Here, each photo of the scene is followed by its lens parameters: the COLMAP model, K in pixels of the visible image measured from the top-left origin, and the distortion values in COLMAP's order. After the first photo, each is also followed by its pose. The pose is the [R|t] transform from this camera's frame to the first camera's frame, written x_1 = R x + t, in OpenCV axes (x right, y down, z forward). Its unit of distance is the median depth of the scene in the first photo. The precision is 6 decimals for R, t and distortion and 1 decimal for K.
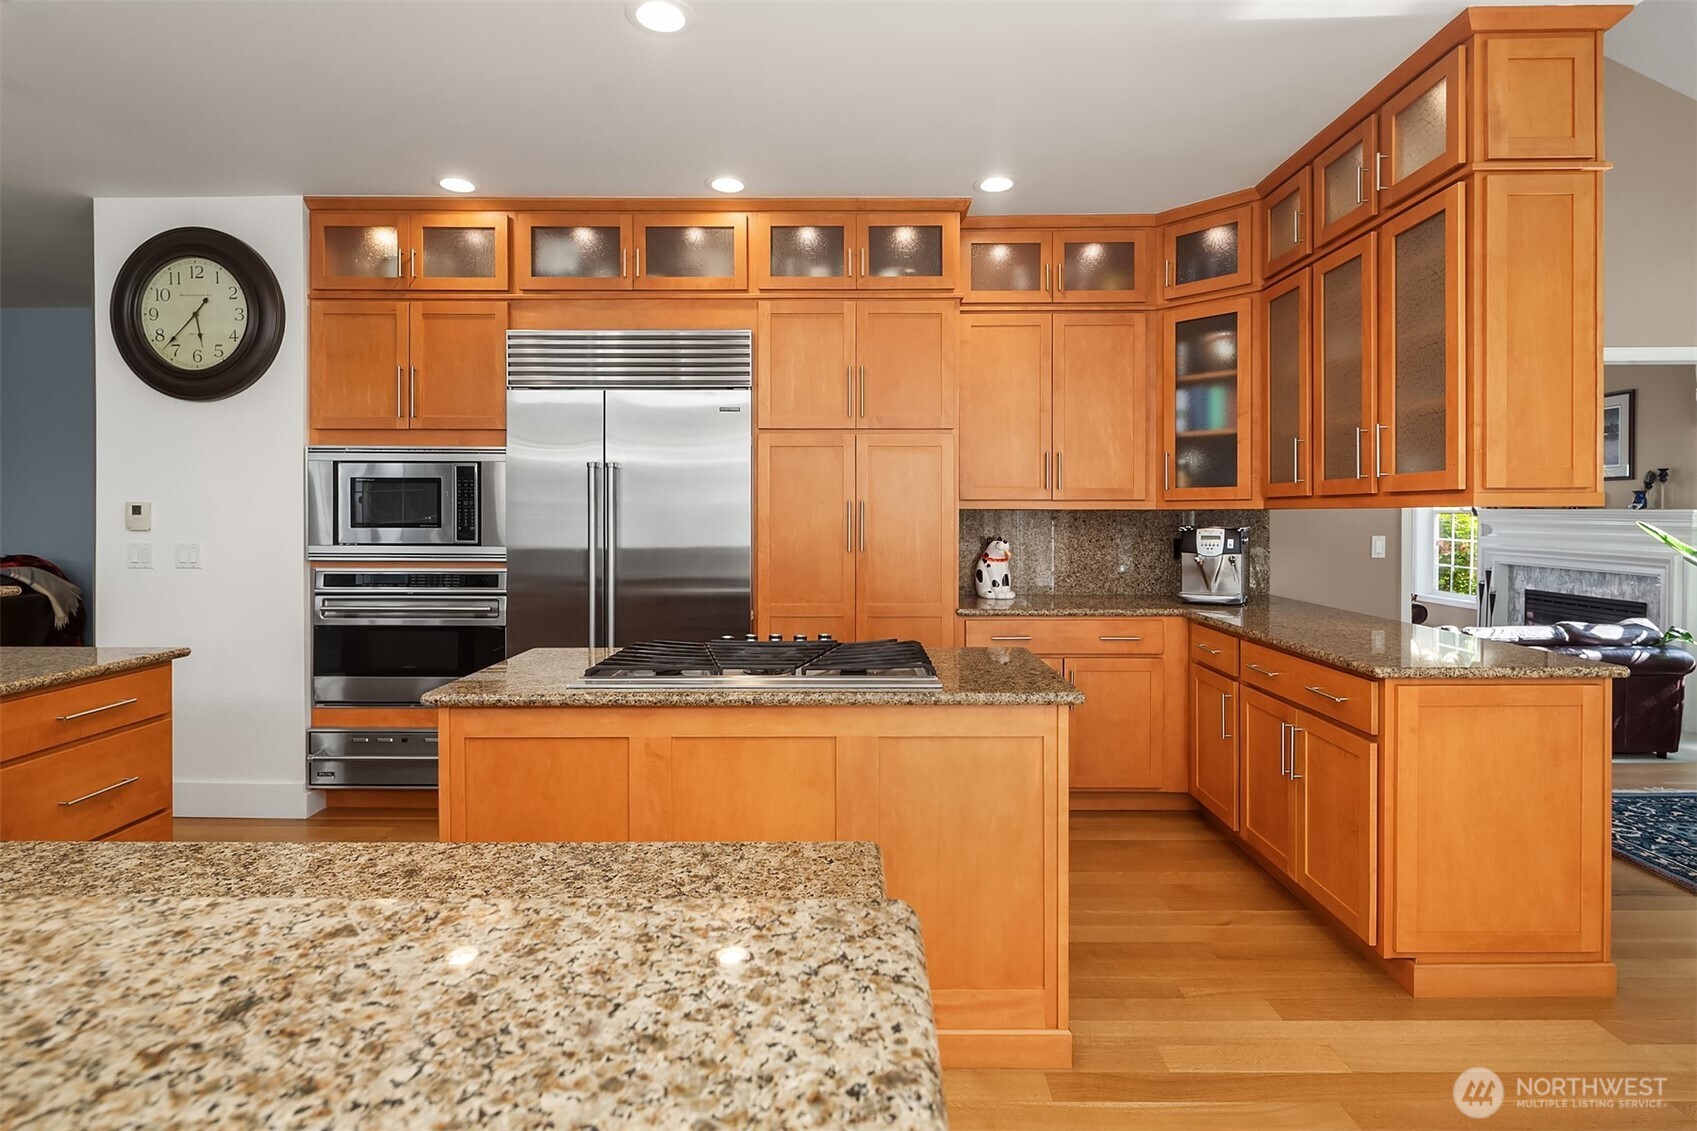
lens RADIAL K [[825.3, 0, 835.1], [0, 825.3, 523.1], [0, 0, 1]] dist [0.004381, -0.001625]
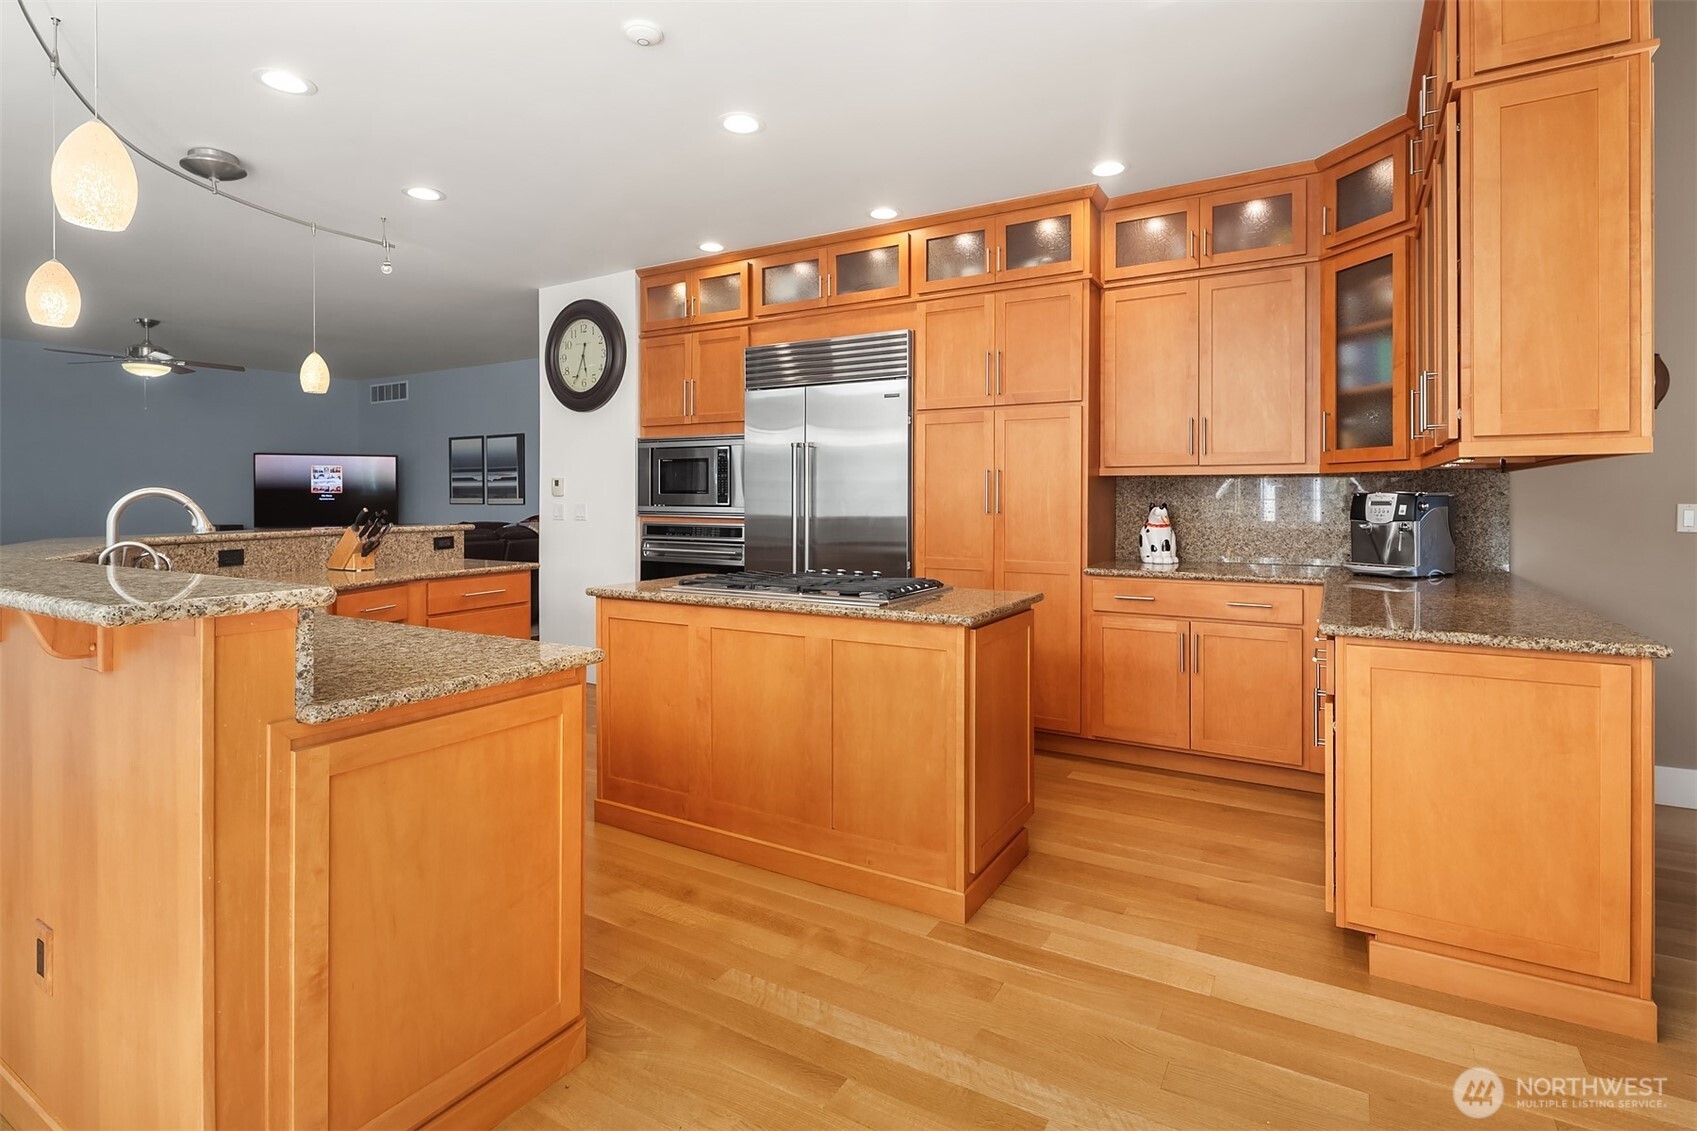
lens RADIAL K [[825.3, 0, 866.5], [0, 825.3, 506.8], [0, 0, 1]] dist [0.004381, -0.001625]
pose [[0.868823, 0.004711, -0.495100, 0.438041], [-0.004486, 0.999989, 0.001644, 0.023968], [0.495102, 0.000793, 0.868835, -0.075722]]
